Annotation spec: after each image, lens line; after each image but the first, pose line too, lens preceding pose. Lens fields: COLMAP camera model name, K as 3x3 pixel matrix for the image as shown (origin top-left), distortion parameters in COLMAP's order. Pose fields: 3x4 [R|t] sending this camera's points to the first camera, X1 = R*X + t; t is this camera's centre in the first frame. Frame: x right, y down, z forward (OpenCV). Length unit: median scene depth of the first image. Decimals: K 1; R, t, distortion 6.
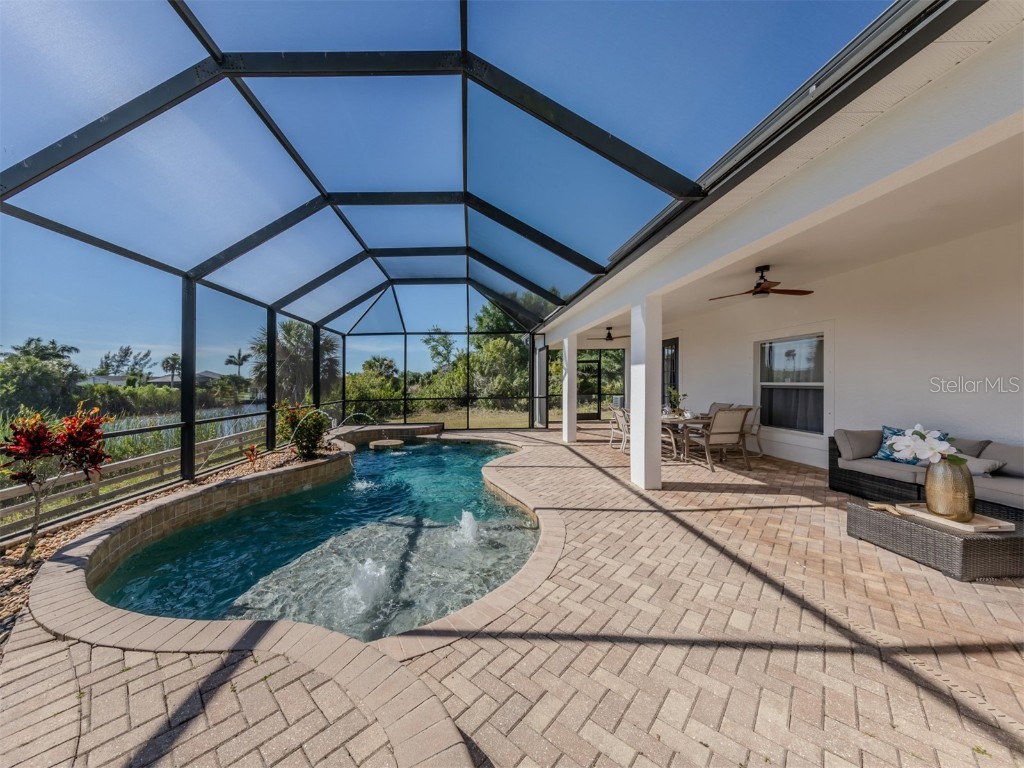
lens RADIAL K [[366.6, 0, 471.0], [0, 366.6, 395.8], [0, 0, 1]] dist [0.006623, -0.000164]
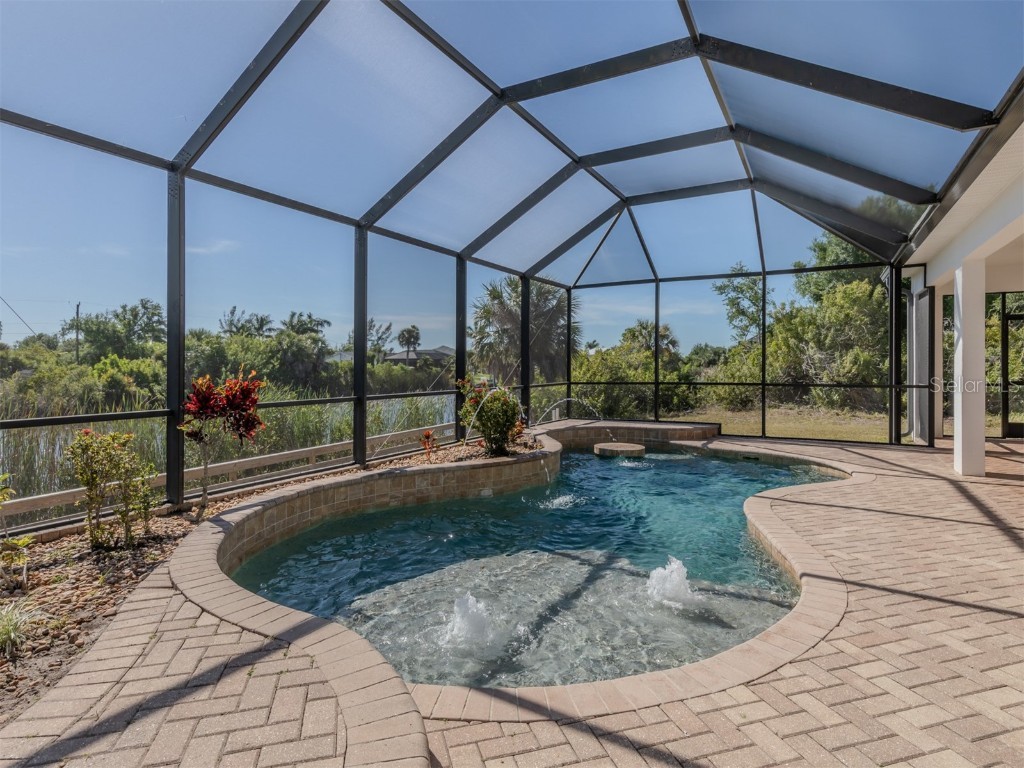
lens RADIAL K [[560.1, 0, 512.0], [0, 560.1, 384.0], [0, 0, 1]] dist [0.007935, 0.000422]
pose [[0.874159, 0.028250, -0.484818, 0.129655], [-0.027589, 0.999583, 0.008500, 0.016881], [0.484856, 0.005945, 0.874574, 0.028040]]
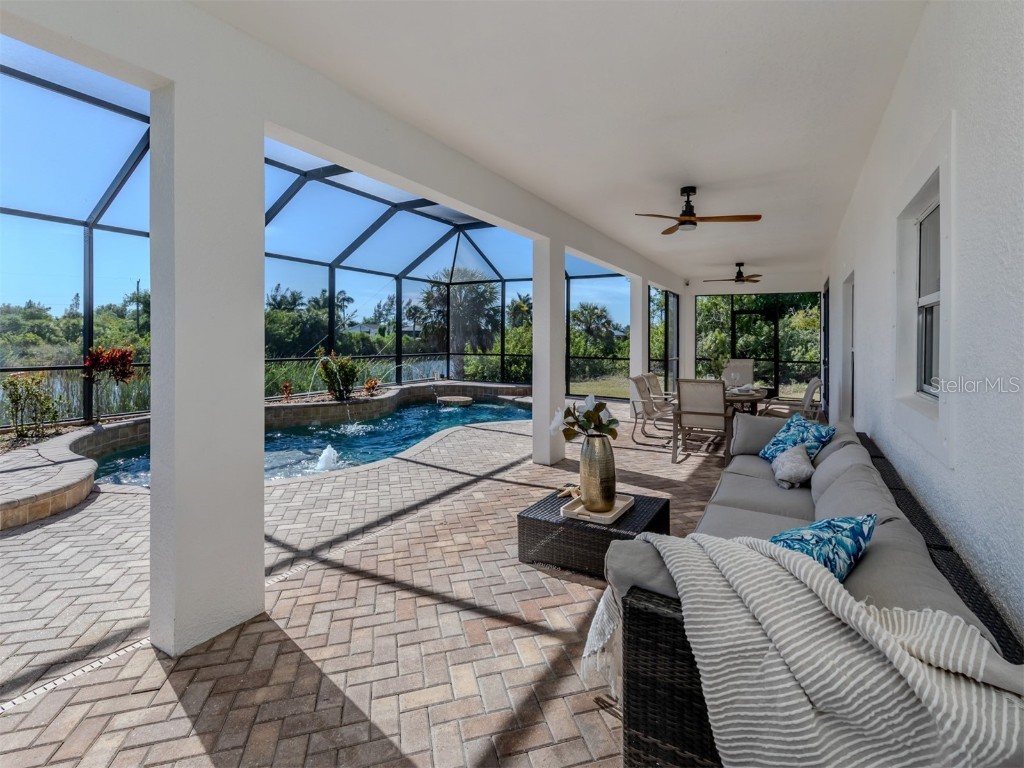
lens RADIAL K [[488.7, 0, 515.8], [0, 488.7, 361.1], [0, 0, 1]] dist [0.016244, -0.007327]
pose [[0.865403, 0.049831, -0.498592, 0.777727], [-0.043540, 0.998757, 0.024246, -0.009272], [0.499180, 0.000726, 0.866498, -0.022602]]
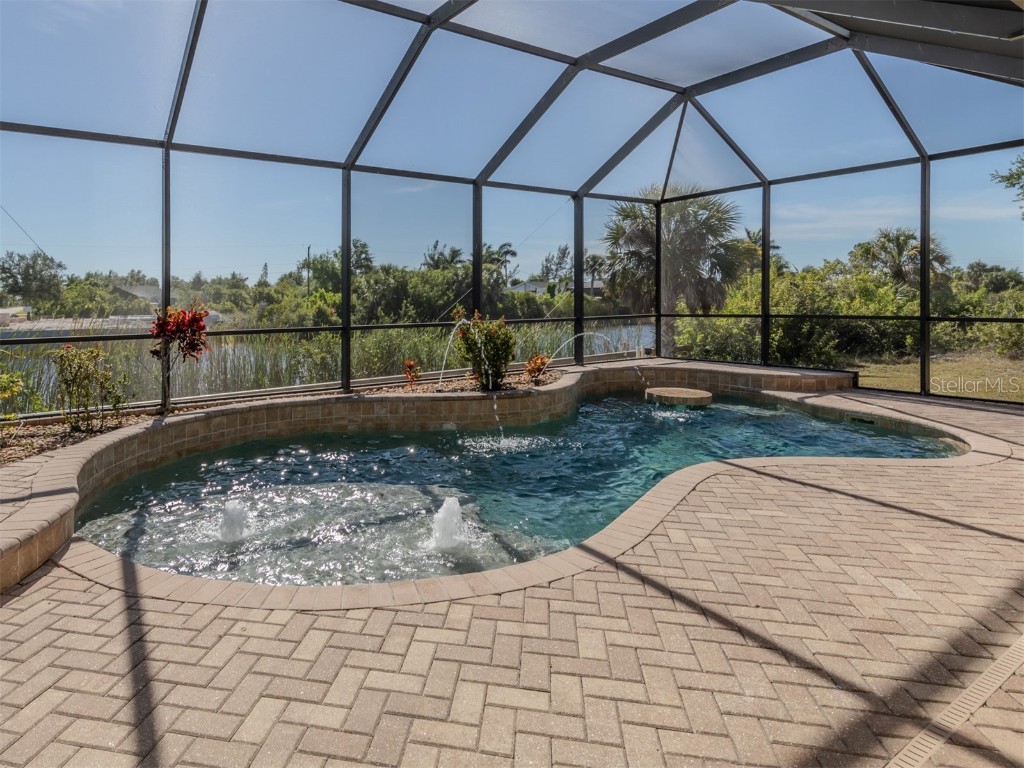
lens RADIAL K [[600.1, 0, 410.7], [0, 600.1, 317.8], [0, 0, 1]] dist [0.006032, 0.001627]
pose [[0.523116, 0.035791, -0.851510, 0.466325], [-0.025892, 0.999324, 0.026098, 0.005421], [0.851868, 0.008395, 0.523689, 0.281877]]
